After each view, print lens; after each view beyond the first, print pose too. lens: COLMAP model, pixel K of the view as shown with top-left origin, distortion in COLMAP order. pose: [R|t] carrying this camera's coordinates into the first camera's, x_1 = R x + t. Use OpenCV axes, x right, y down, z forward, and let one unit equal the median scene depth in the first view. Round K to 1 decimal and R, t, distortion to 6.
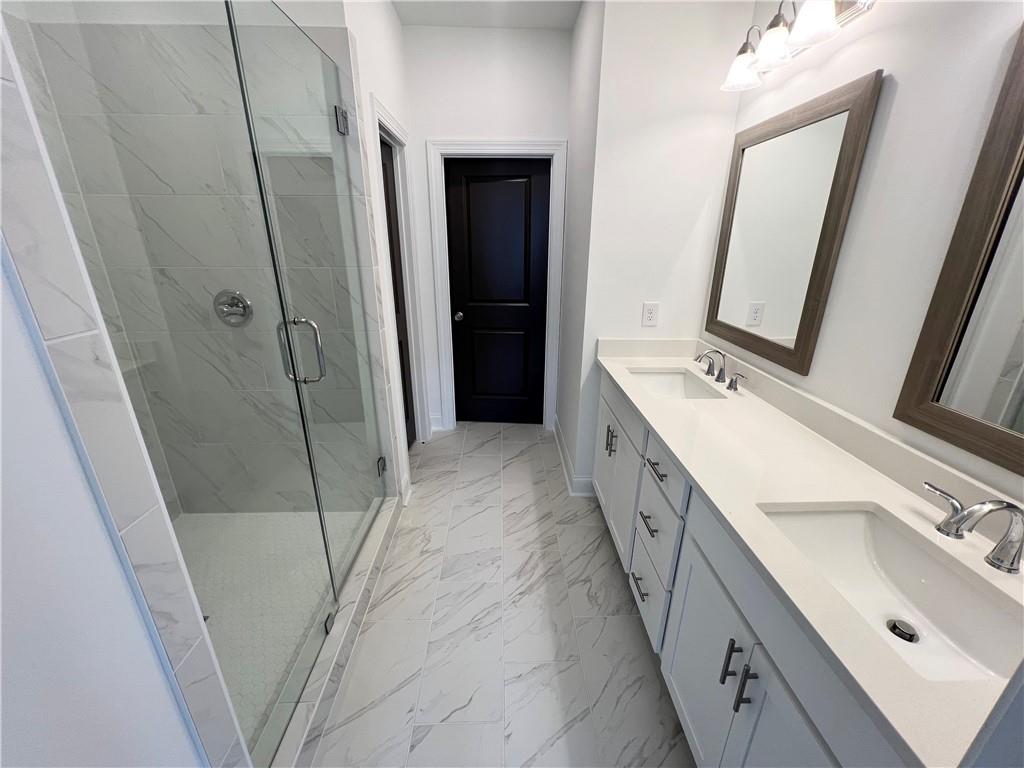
lens RADIAL K [[412.1, 0, 512.9], [0, 412.1, 386.4], [0, 0, 1]] dist [-0.001366, 0.000262]
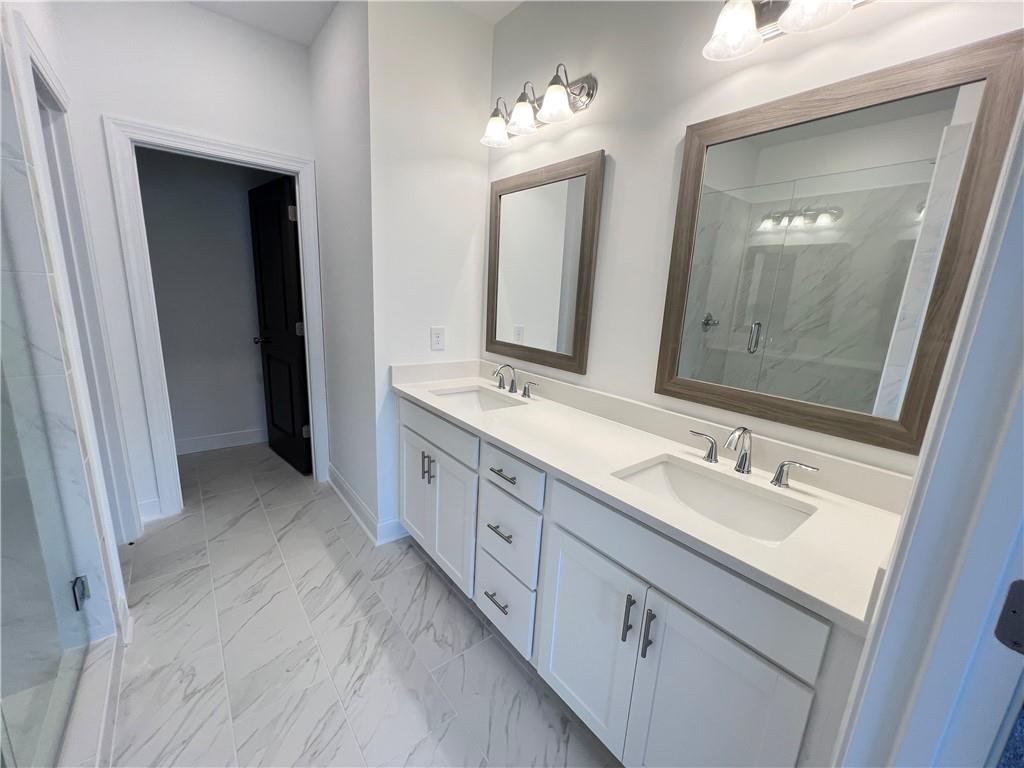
lens RADIAL K [[412.1, 0, 512.9], [0, 412.1, 386.4], [0, 0, 1]] dist [-0.001366, 0.000262]
pose [[0.795144, -0.098662, 0.598341, -0.164909], [0.160274, 0.985783, -0.050442, 0.028622], [-0.584858, 0.136007, 0.799652, 0.100377]]
